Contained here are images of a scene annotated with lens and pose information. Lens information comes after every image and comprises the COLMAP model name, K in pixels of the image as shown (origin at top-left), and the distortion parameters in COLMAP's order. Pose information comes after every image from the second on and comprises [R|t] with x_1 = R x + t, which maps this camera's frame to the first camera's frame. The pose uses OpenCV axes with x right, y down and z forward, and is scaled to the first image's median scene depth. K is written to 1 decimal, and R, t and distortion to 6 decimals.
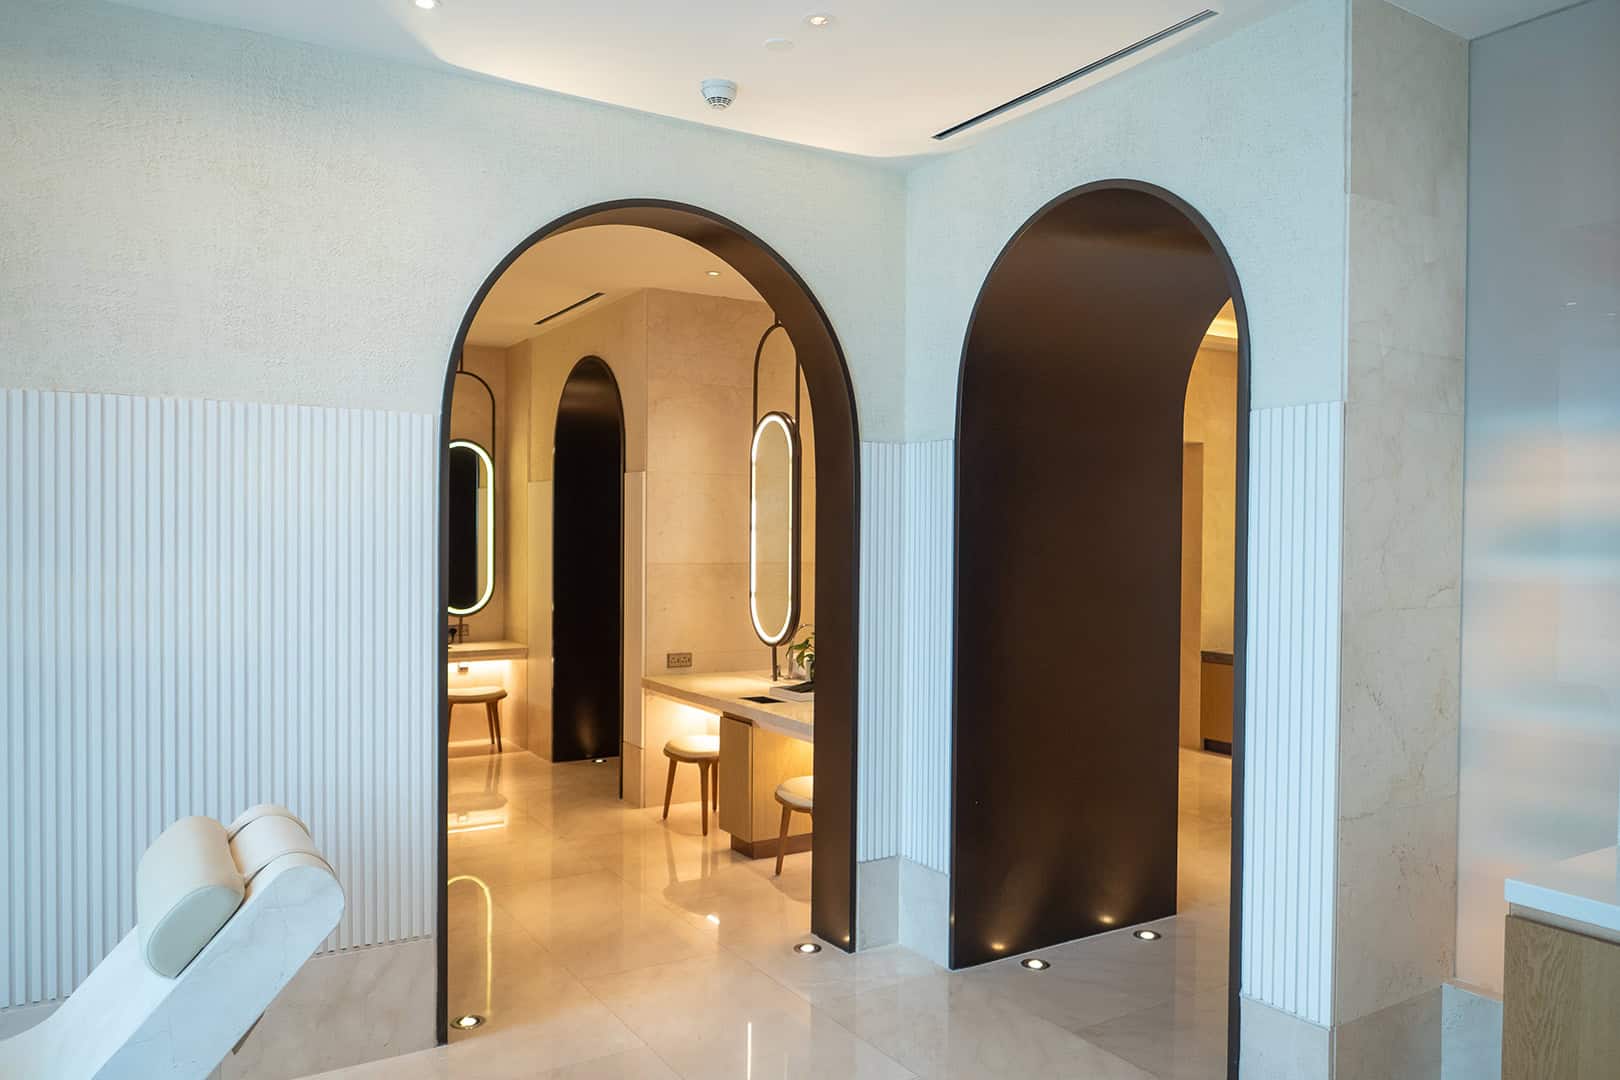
lens RADIAL K [[1165.6, 0, 810.0], [0, 1165.6, 540.0], [0, 0, 1]] dist [-0.017016, -0.002353]
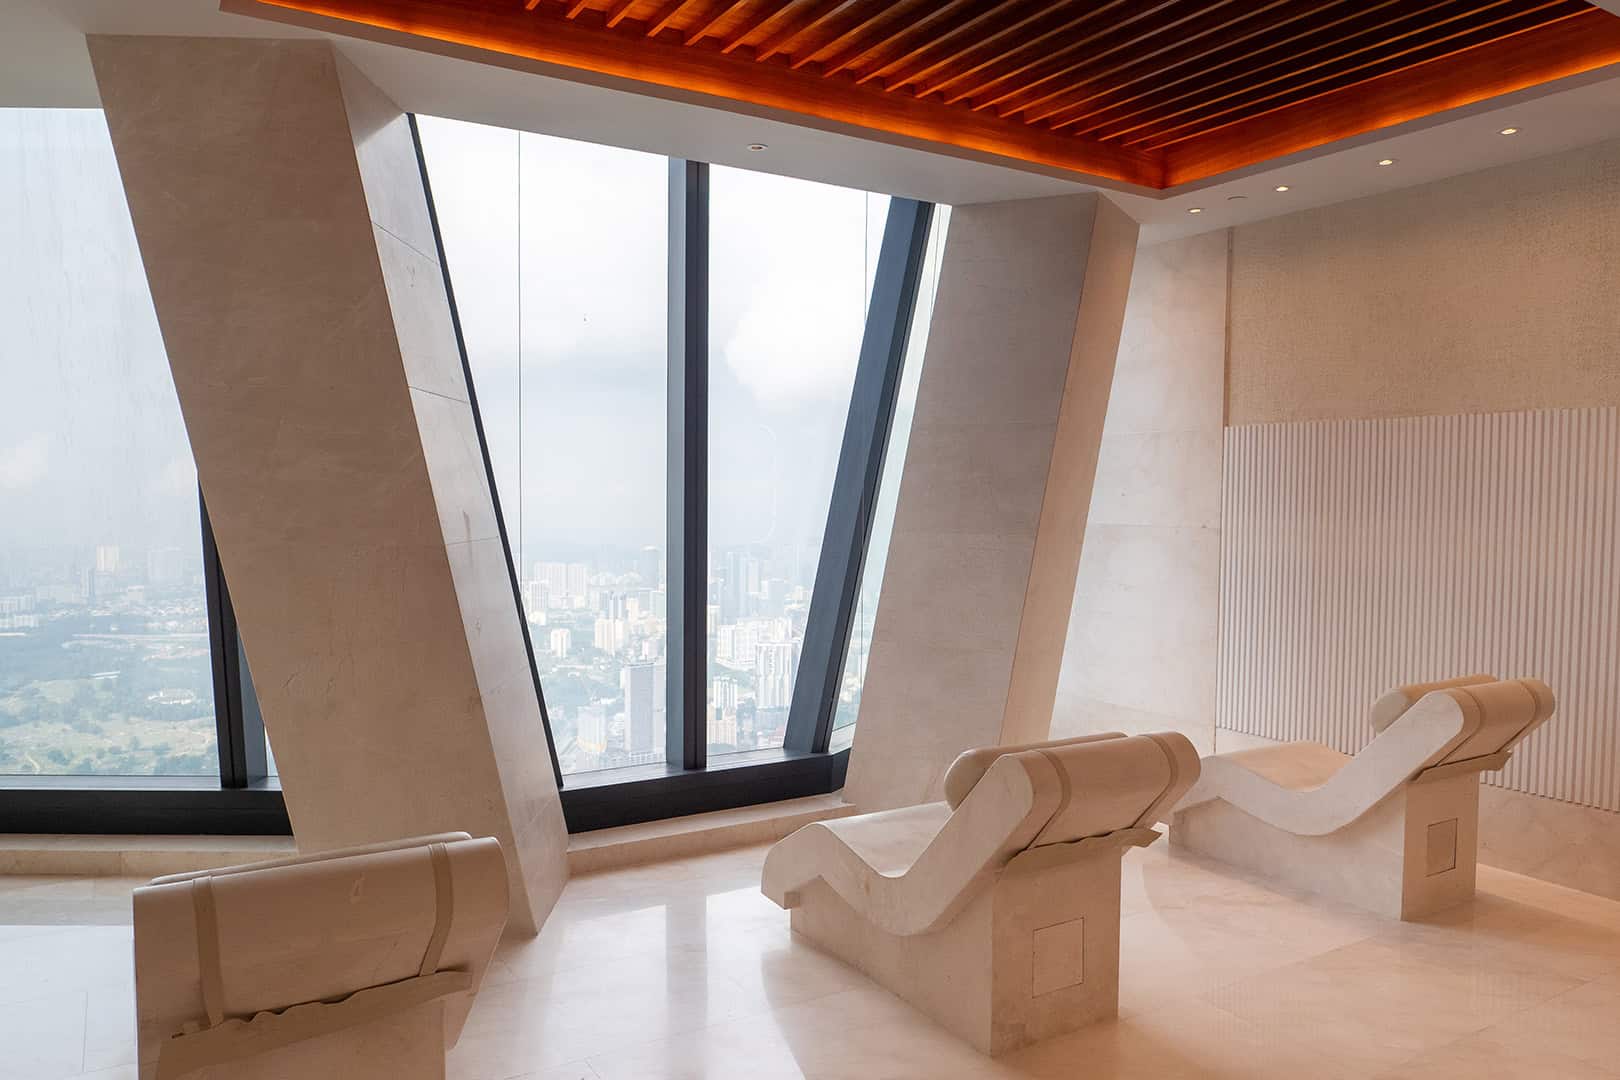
lens RADIAL K [[1191.1, 0, 810.0], [0, 1191.1, 540.0], [0, 0, 1]] dist [0.006977, -0.000986]
pose [[-0.014001, 0.036881, -0.999222, 0.914680], [-0.018694, 0.999135, 0.037140, 0.005985], [0.999727, 0.019200, -0.013299, 0.063776]]
